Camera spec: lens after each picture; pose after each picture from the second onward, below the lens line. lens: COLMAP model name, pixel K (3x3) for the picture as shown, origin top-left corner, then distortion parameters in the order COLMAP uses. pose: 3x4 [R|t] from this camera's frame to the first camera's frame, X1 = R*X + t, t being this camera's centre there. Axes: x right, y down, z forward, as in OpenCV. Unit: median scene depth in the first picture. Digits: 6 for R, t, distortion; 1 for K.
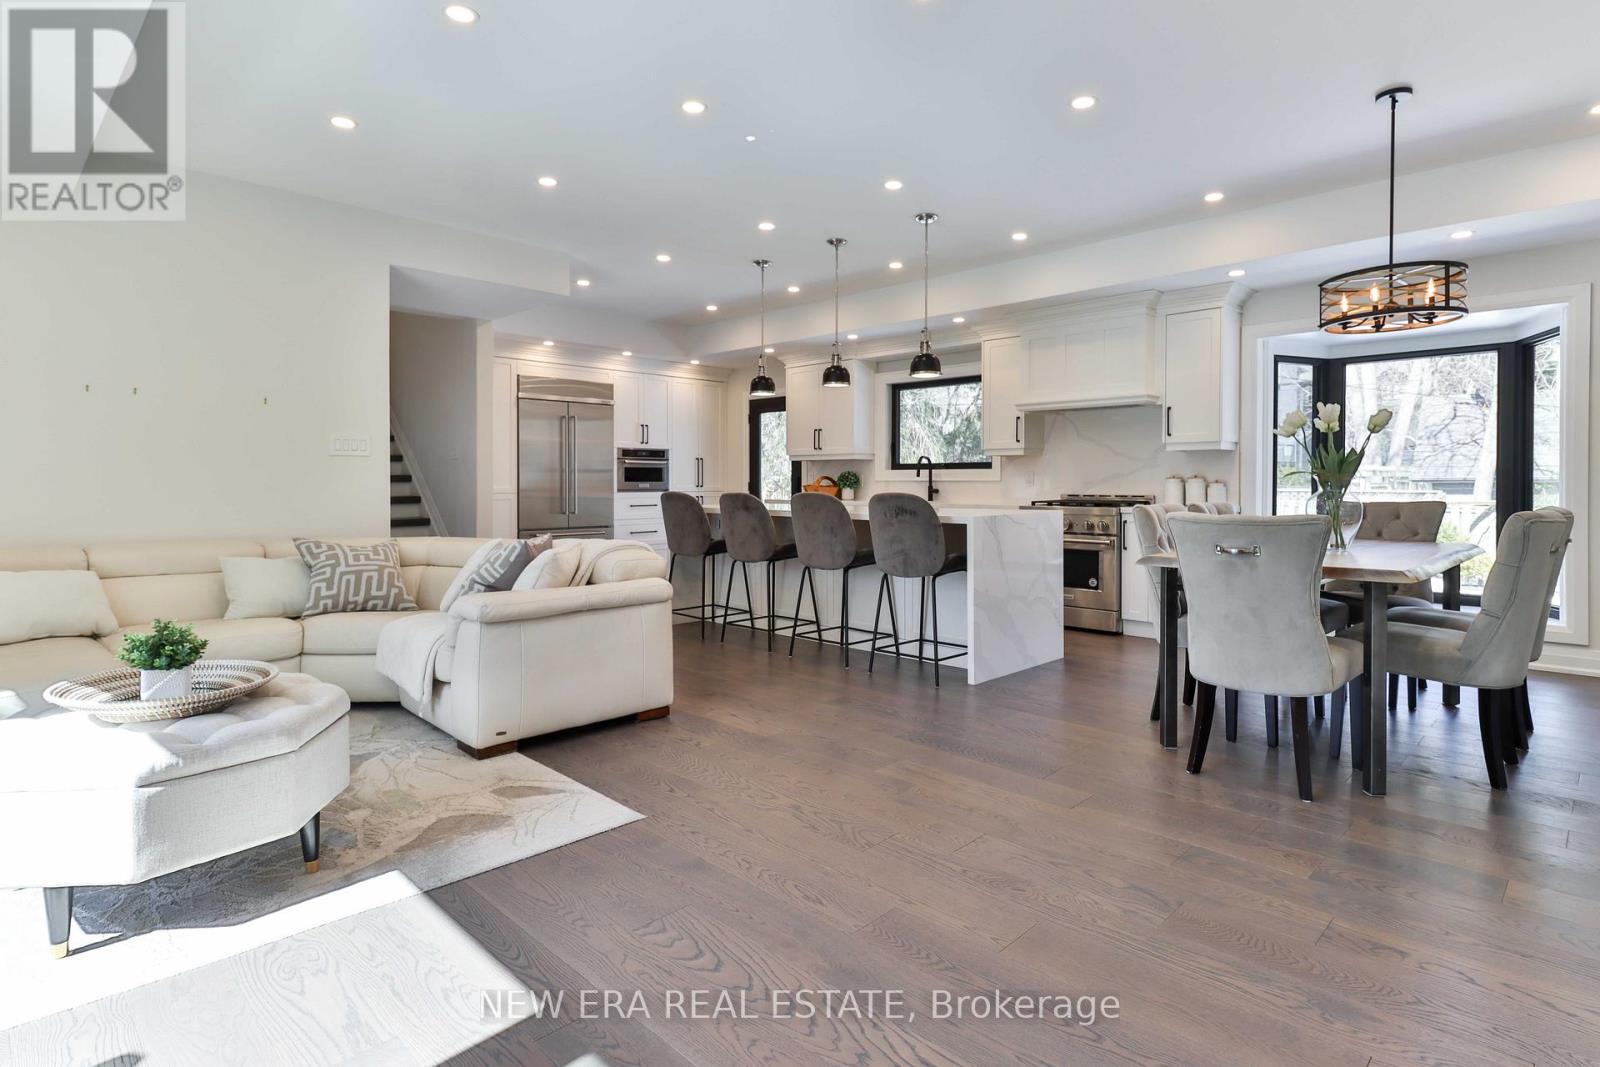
lens RADIAL K [[832.5, 0, 809.6], [0, 832.5, 493.2], [0, 0, 1]] dist [0.001778, -0.001361]
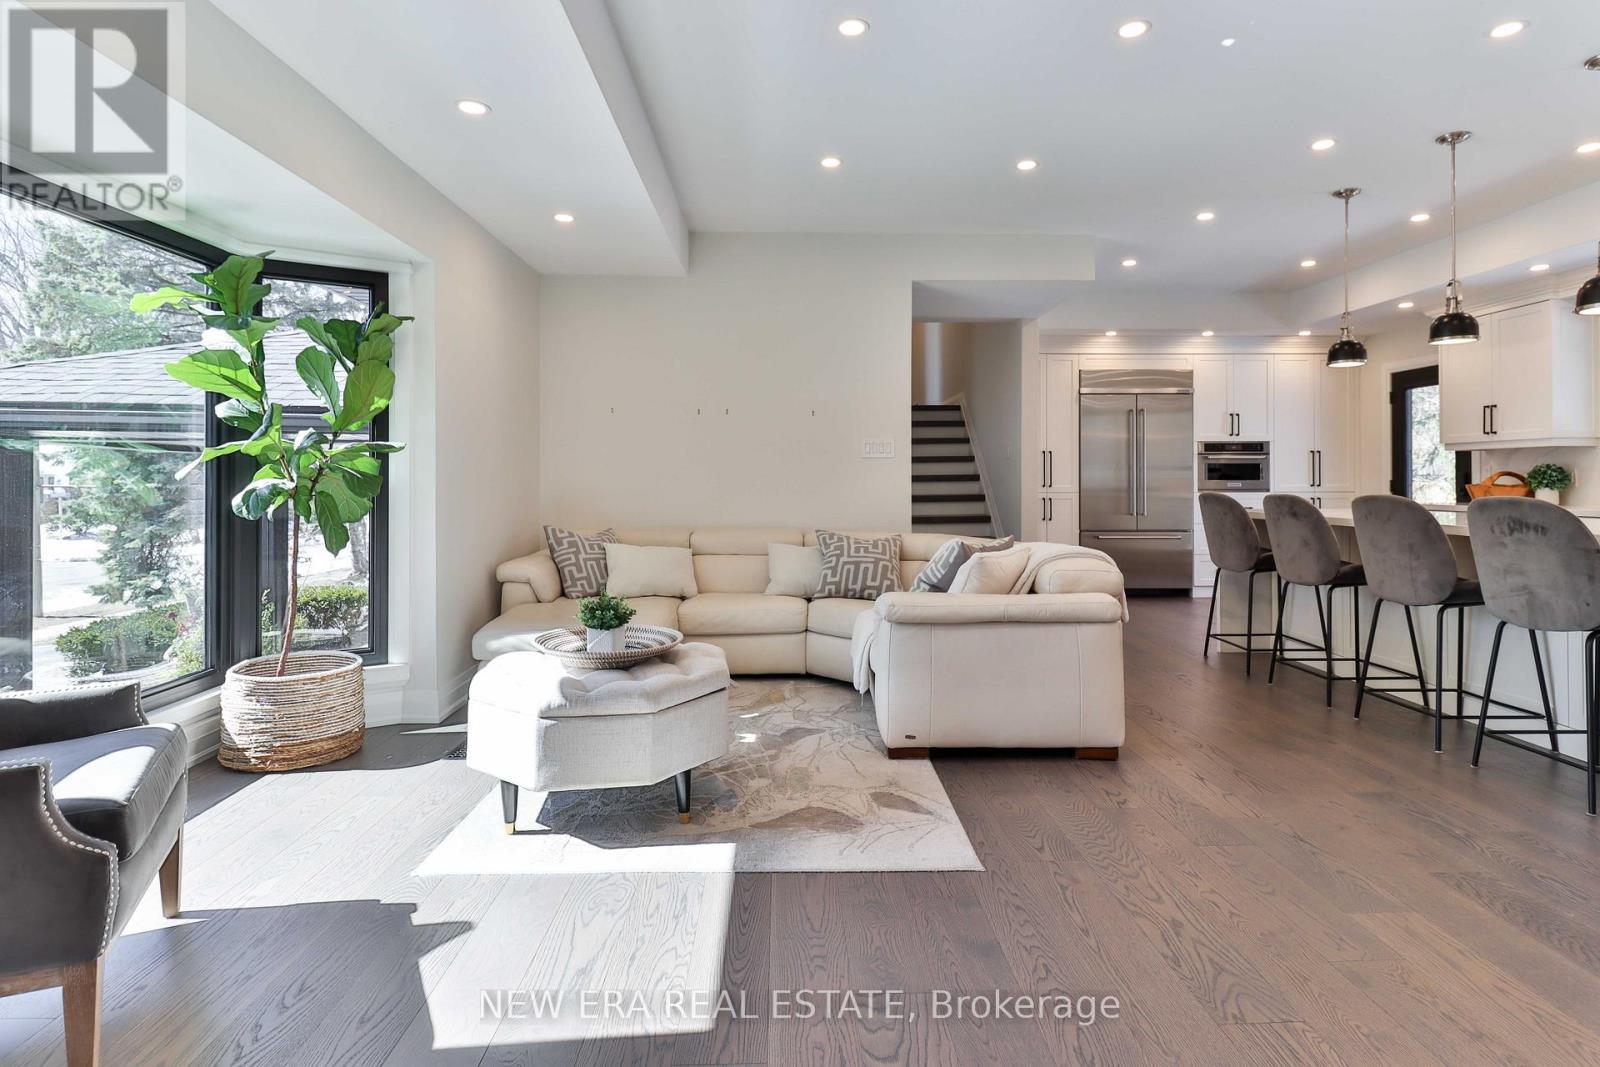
lens RADIAL K [[831.7, 0, 802.0], [0, 831.7, 475.7], [0, 0, 1]] dist [0.031486, -0.021082]
pose [[0.715967, -0.006762, -0.698101, 0.146171], [-0.006735, 0.999840, -0.016592, -0.001808], [0.698101, 0.016581, 0.715807, 0.127743]]
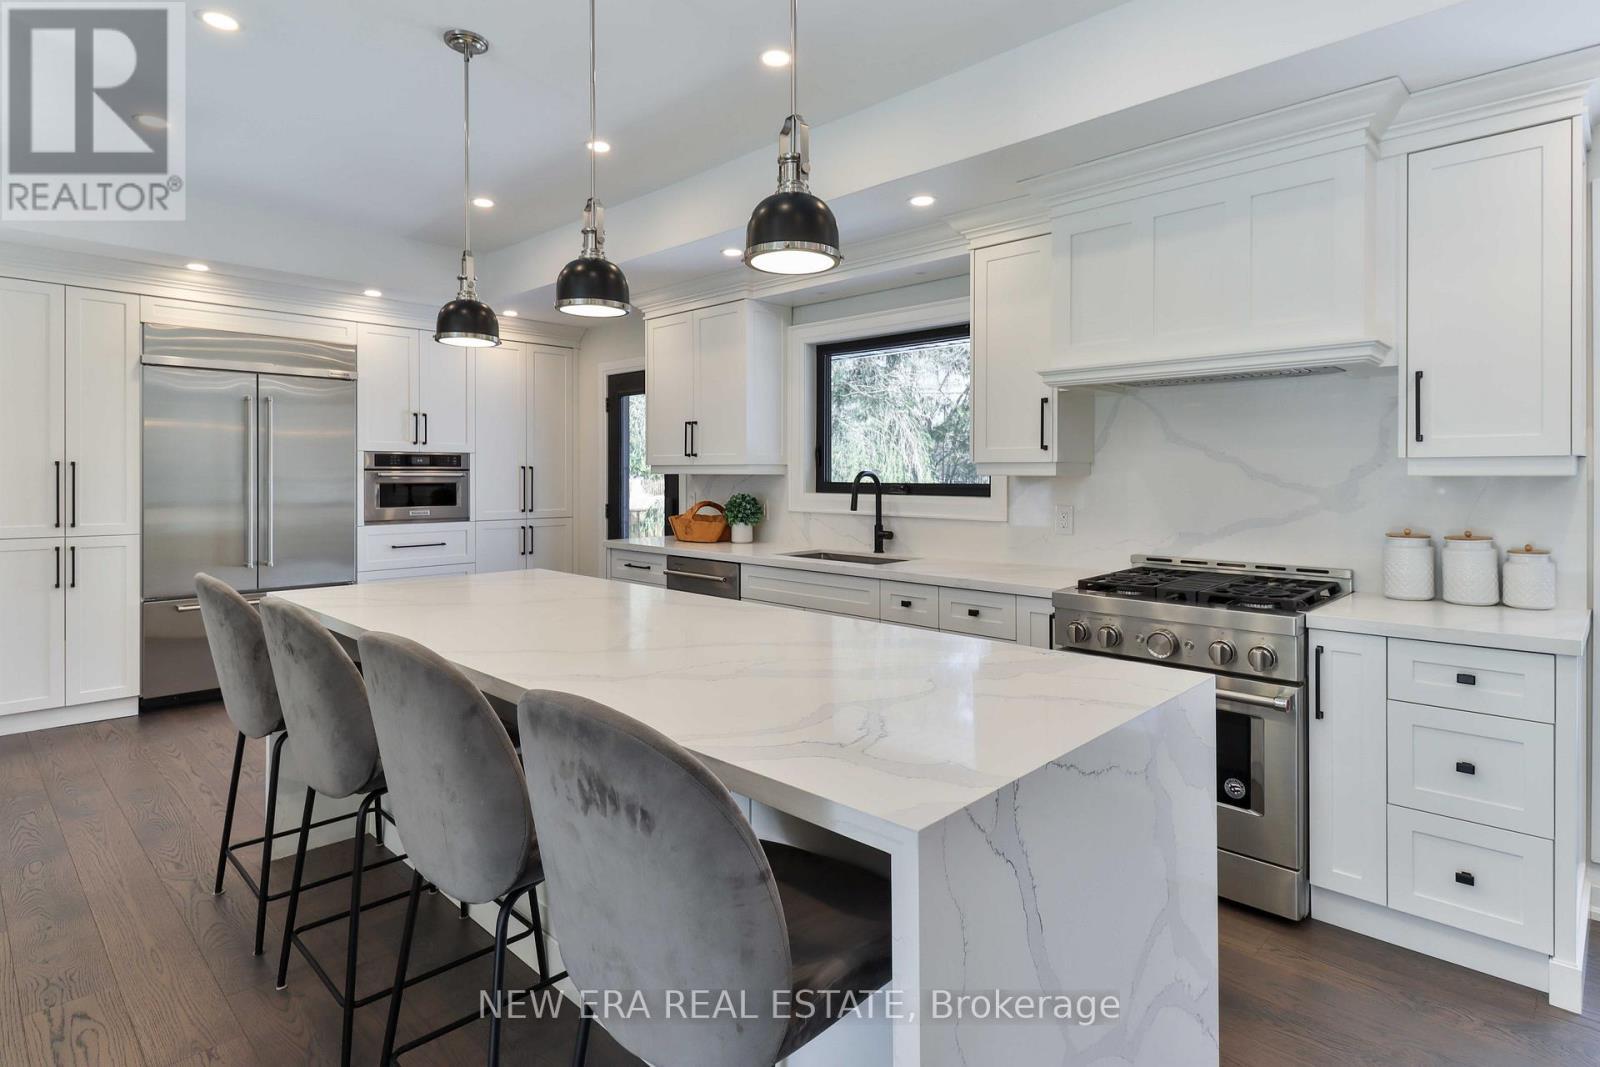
lens RADIAL K [[831.7, 0, 802.0], [0, 831.7, 475.7], [0, 0, 1]] dist [0.031486, -0.021082]
pose [[0.999995, 0.002624, -0.001911, 0.143947], [-0.002644, 0.999940, -0.010605, -0.053515], [0.001883, 0.010610, 0.999942, 0.674993]]
